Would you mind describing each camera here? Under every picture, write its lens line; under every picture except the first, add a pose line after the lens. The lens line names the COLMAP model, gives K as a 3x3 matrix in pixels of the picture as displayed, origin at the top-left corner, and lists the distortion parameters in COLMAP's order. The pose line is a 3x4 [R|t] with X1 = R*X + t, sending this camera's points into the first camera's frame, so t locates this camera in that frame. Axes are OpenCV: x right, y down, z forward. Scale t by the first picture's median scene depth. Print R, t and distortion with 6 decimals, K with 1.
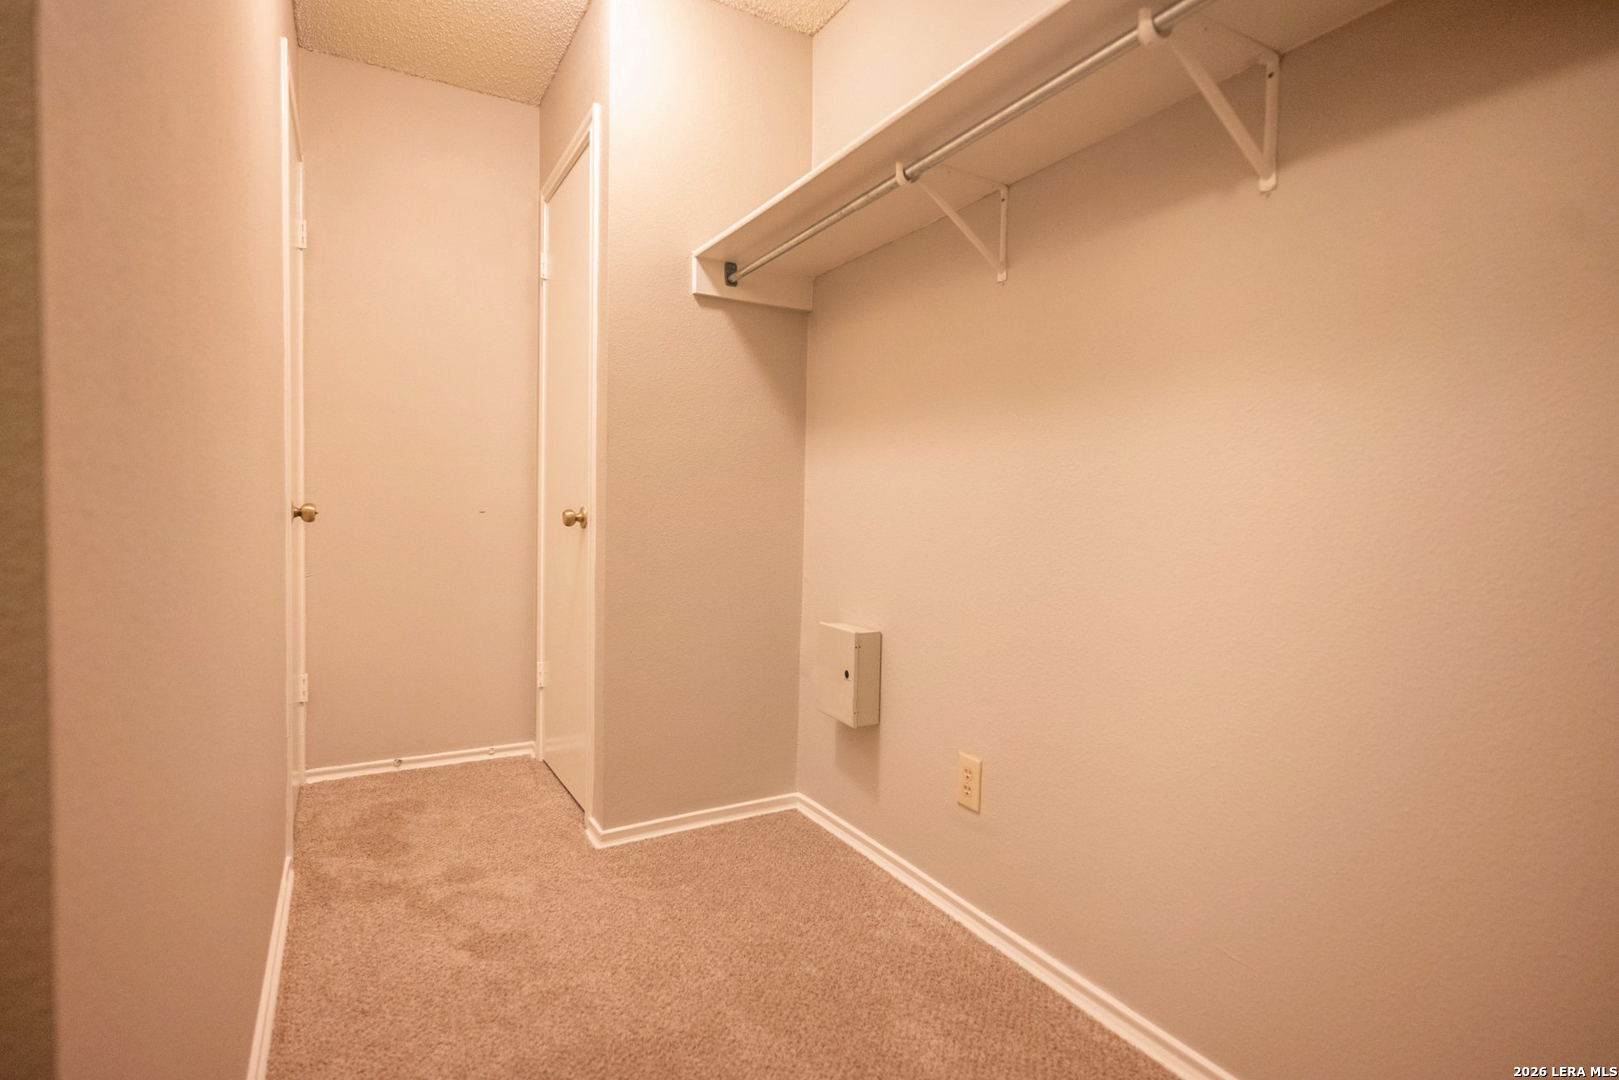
lens RADIAL K [[802.4, 0, 812.3], [0, 802.4, 536.0], [0, 0, 1]] dist [-0.001118, 0.001481]
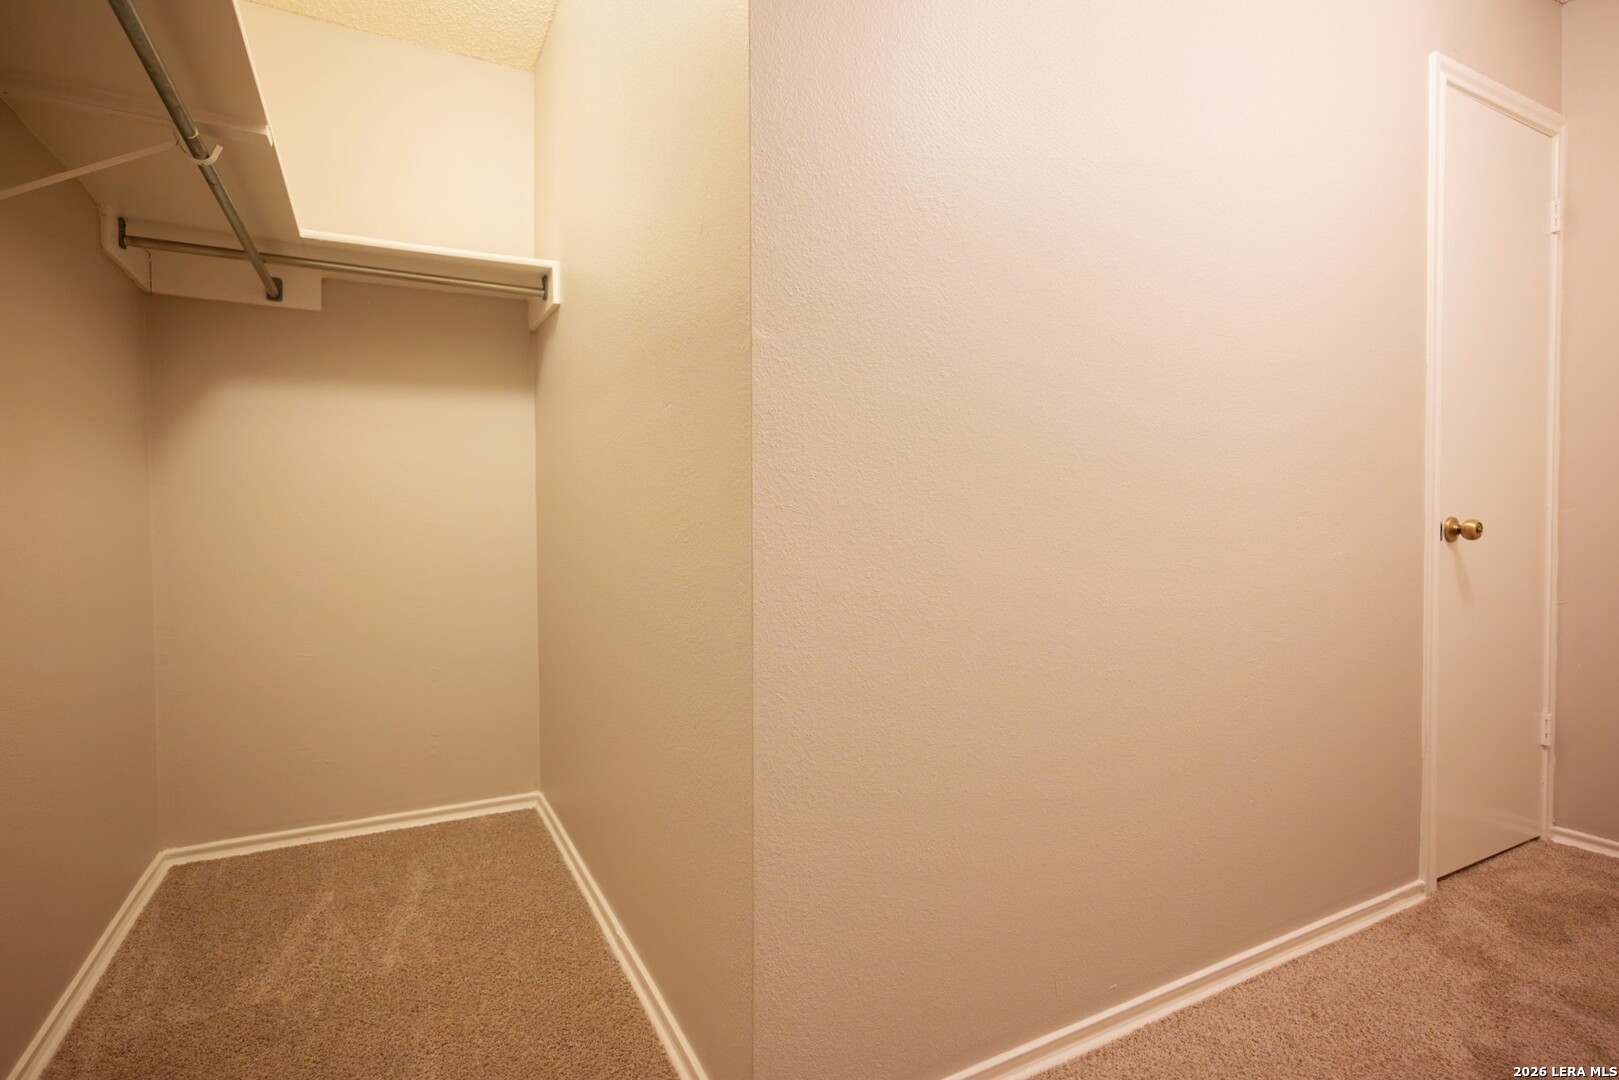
lens RADIAL K [[802.4, 0, 812.3], [0, 802.4, 536.0], [0, 0, 1]] dist [-0.001118, 0.001481]
pose [[-0.033549, 0.004980, -0.999425, 0.339032], [-0.037299, 0.999285, 0.006232, 0.001077], [0.998741, 0.037487, -0.033339, 0.263347]]
